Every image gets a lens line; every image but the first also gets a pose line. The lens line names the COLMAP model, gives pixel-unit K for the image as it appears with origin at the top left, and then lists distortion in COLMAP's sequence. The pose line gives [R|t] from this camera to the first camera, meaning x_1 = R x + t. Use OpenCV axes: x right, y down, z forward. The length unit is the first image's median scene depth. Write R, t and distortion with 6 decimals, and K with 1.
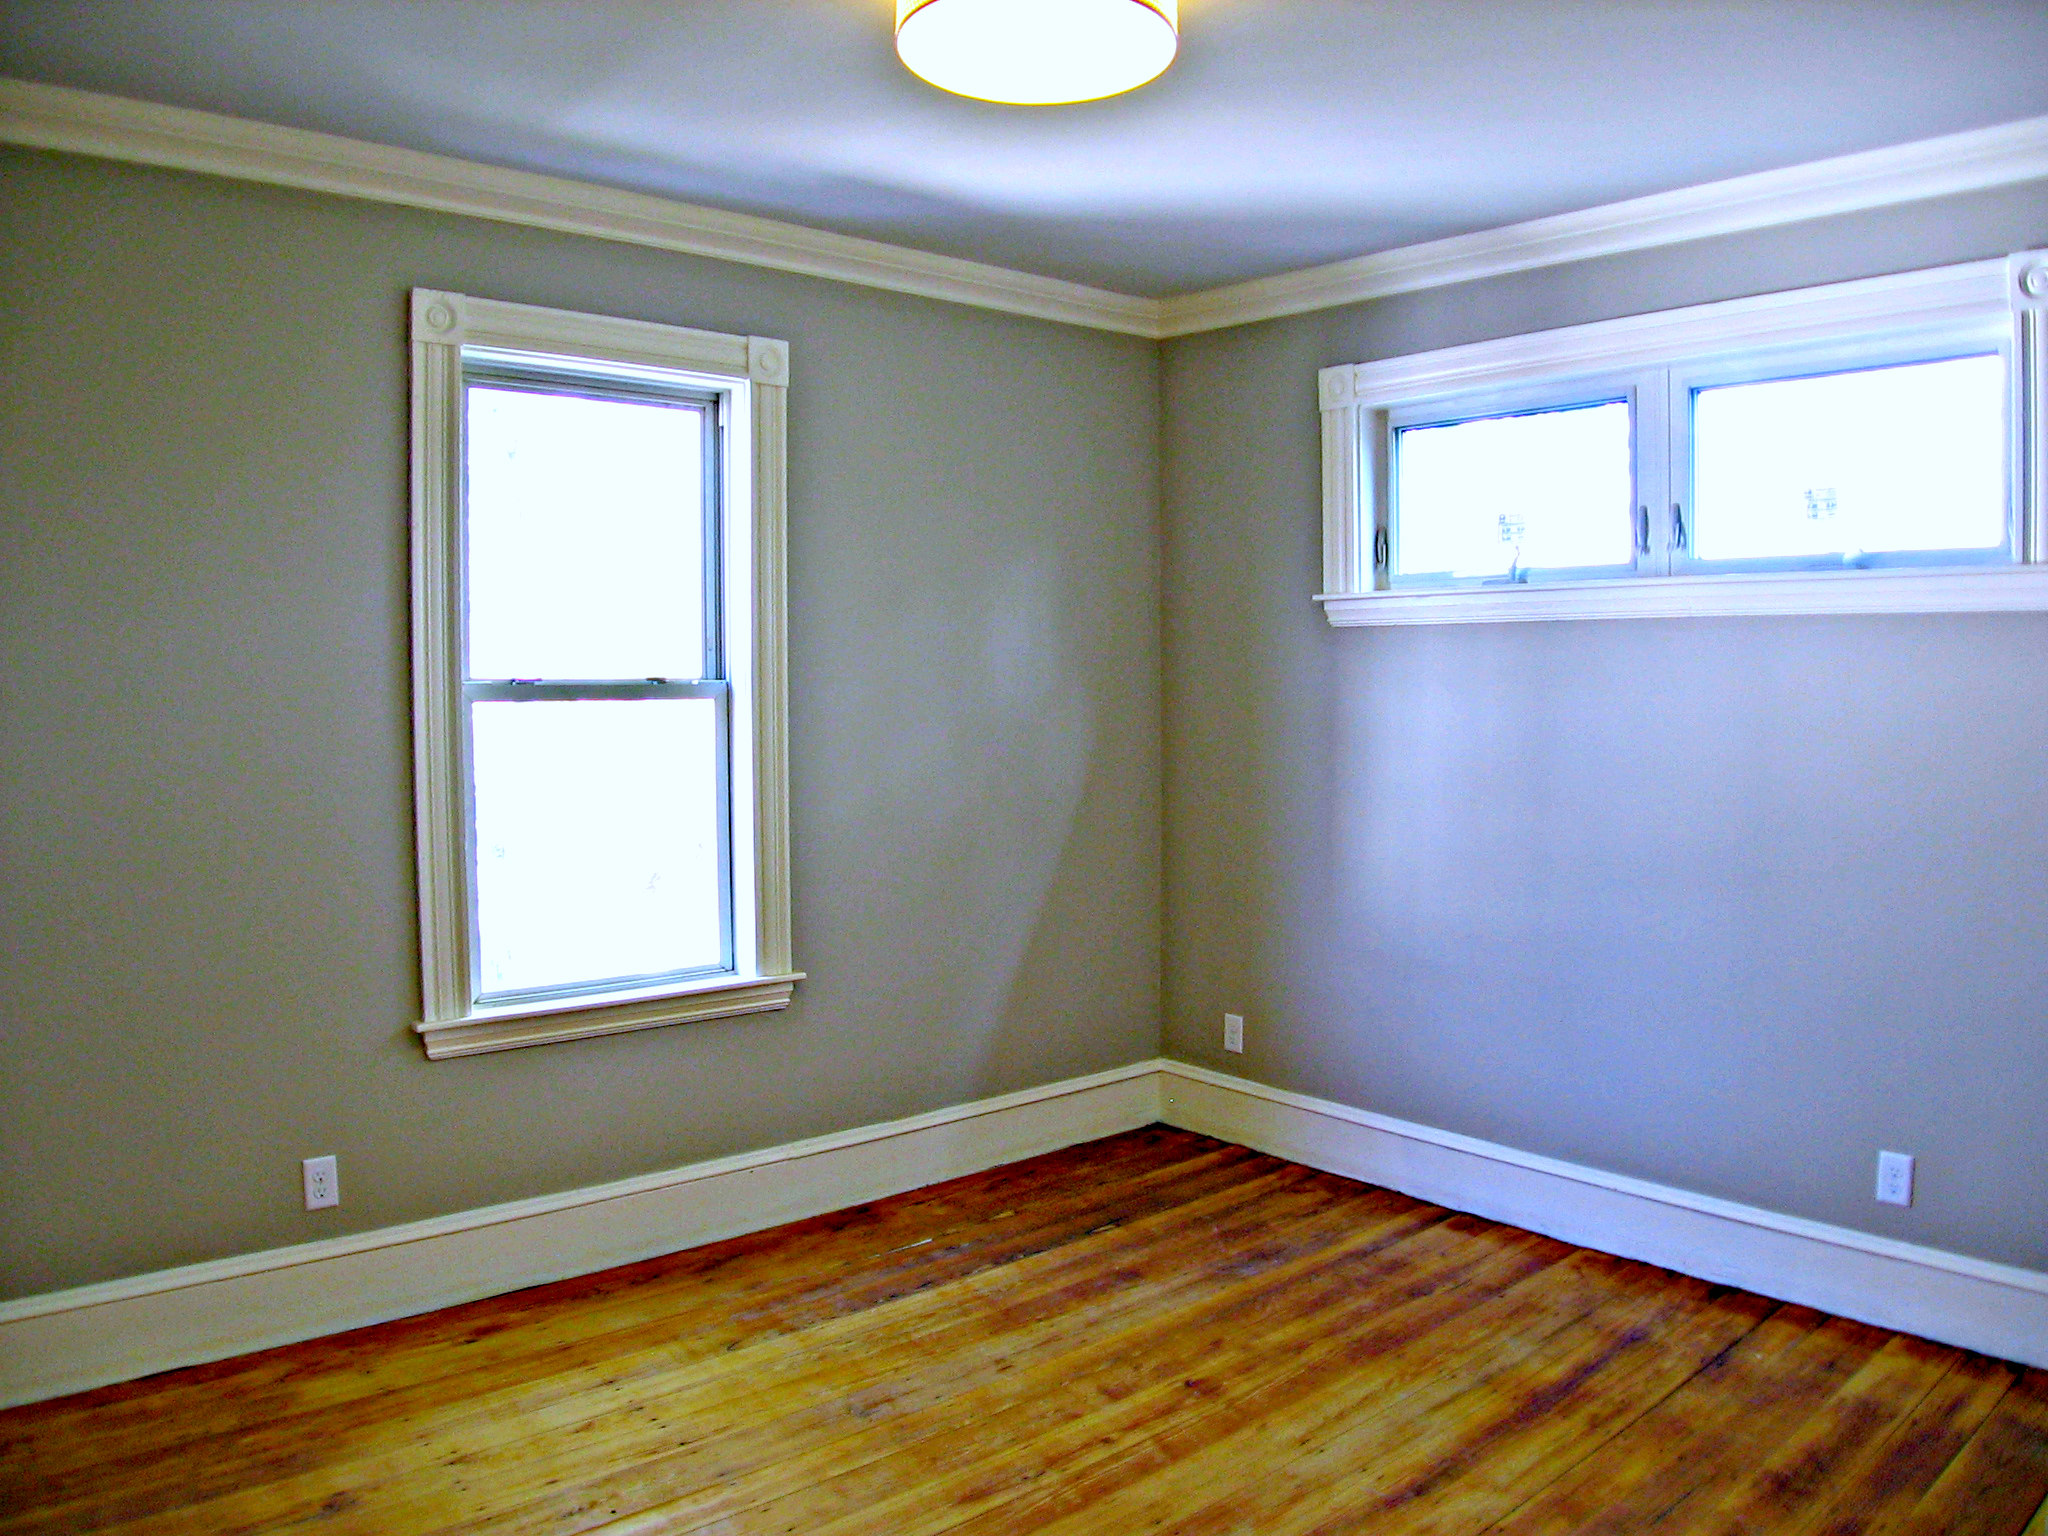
lens RADIAL K [[1503.9, 0, 1020.4], [0, 1503.9, 770.2], [0, 0, 1]] dist [-0.149791, 0.031780]
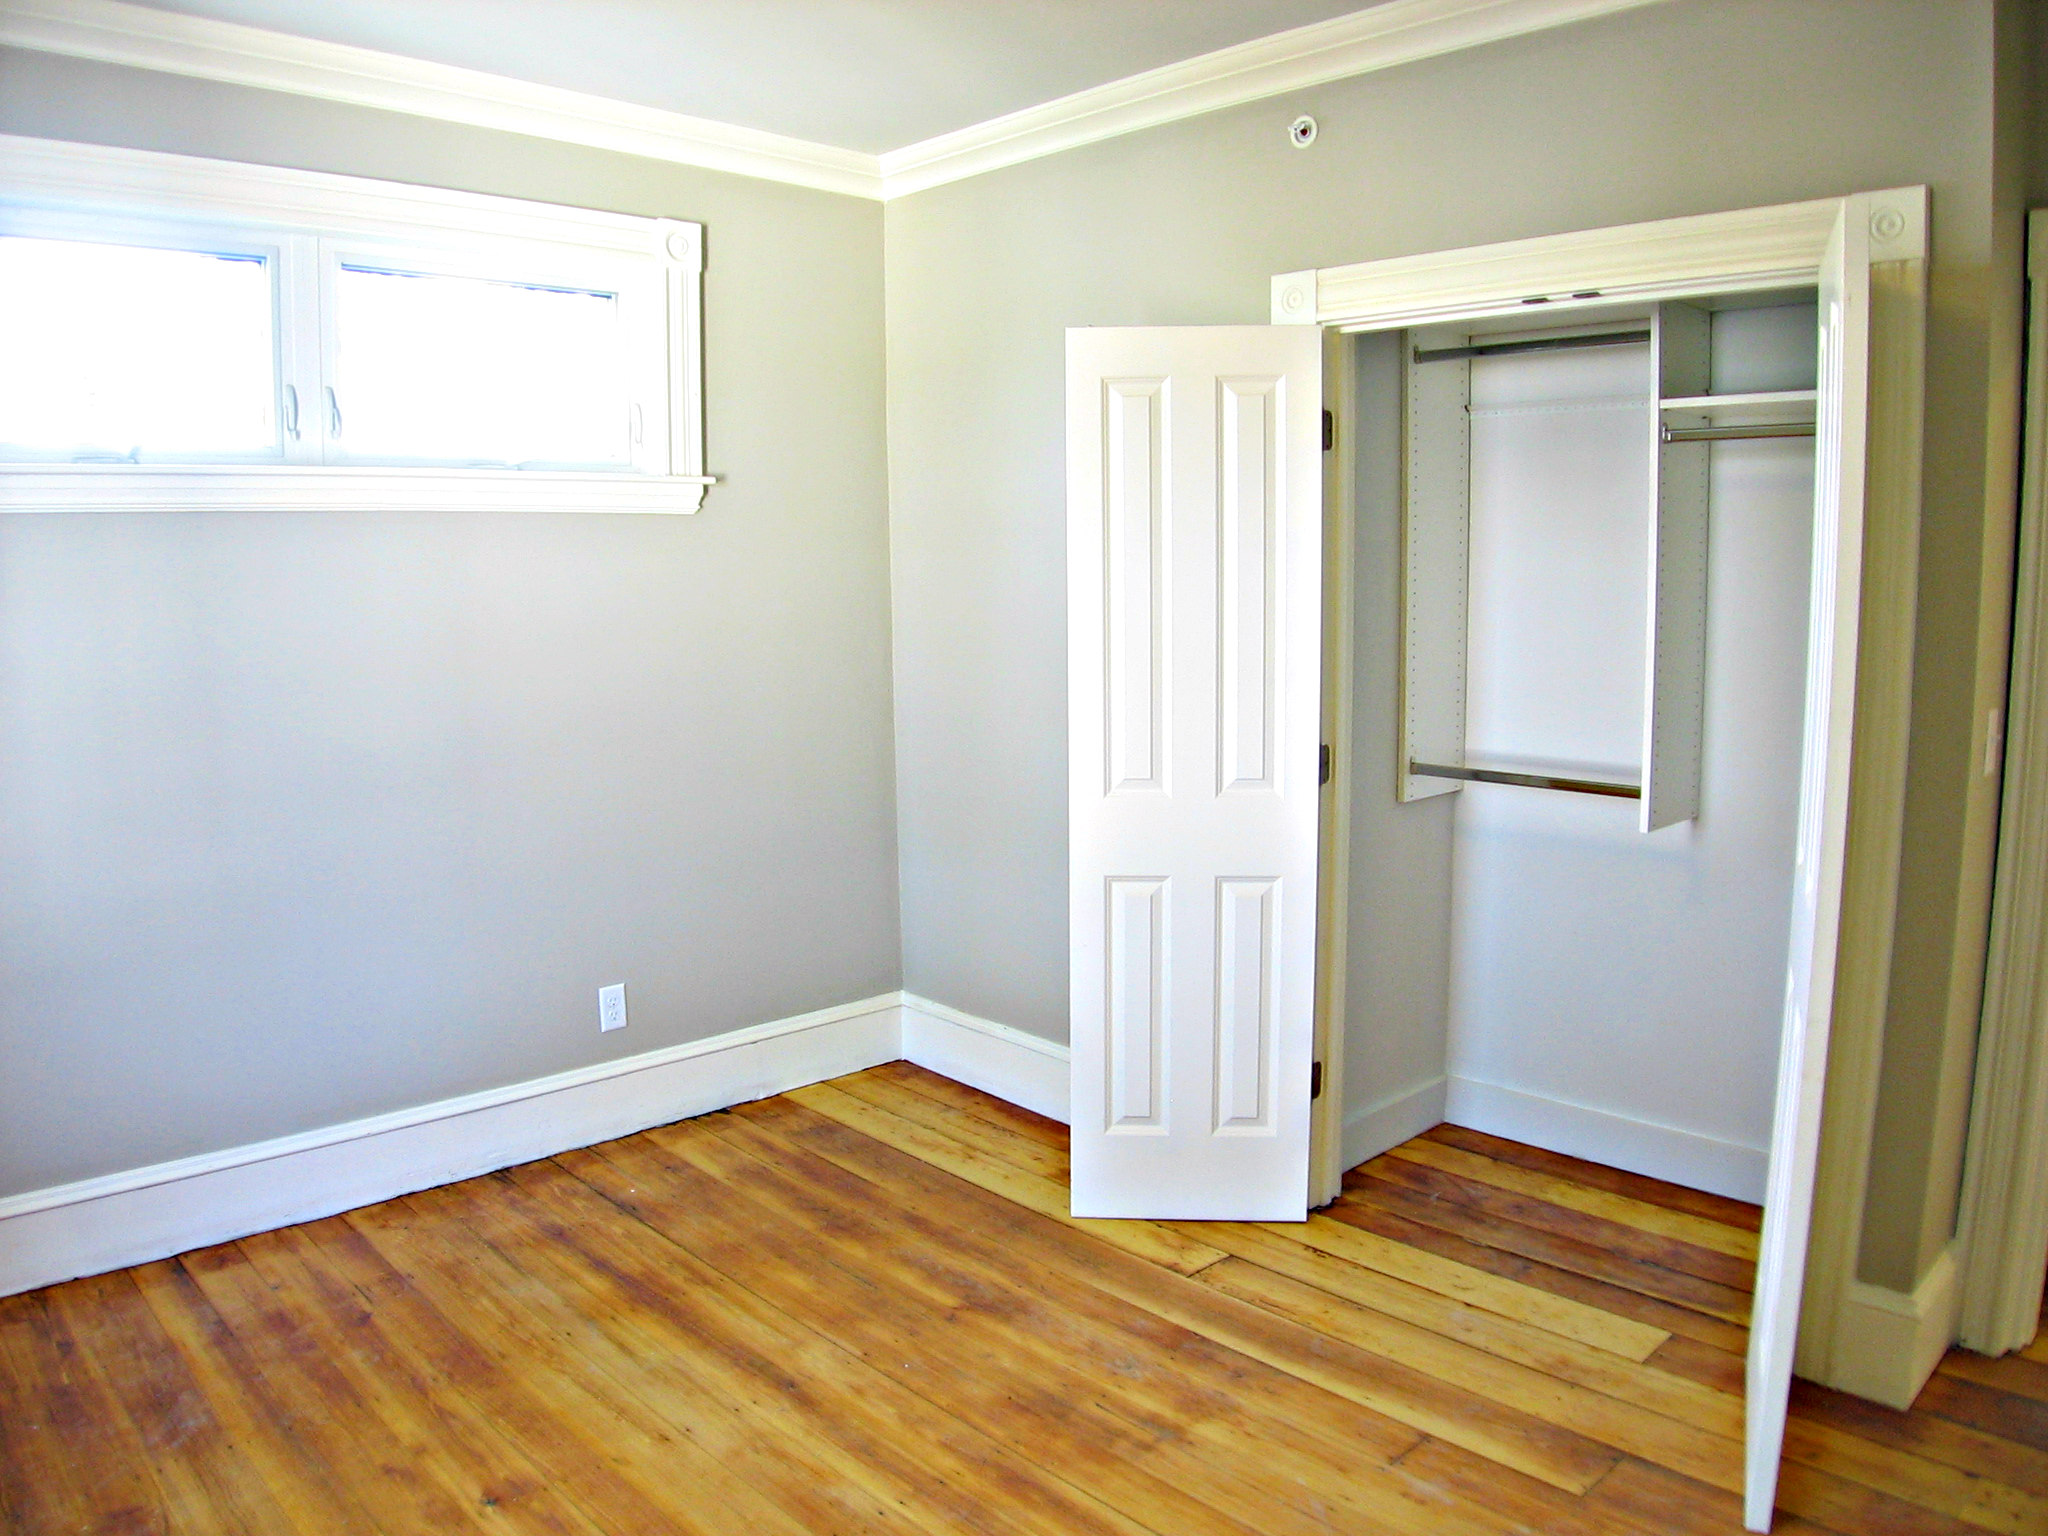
lens RADIAL K [[1503.9, 0, 1025.1], [0, 1503.9, 763.2], [0, 0, 1]] dist [-0.149791, 0.031780]
pose [[-0.048341, -0.126851, 0.990743, -0.572520], [0.067796, 0.989199, 0.129961, -0.041588], [-0.996527, 0.073450, -0.039219, 0.701397]]
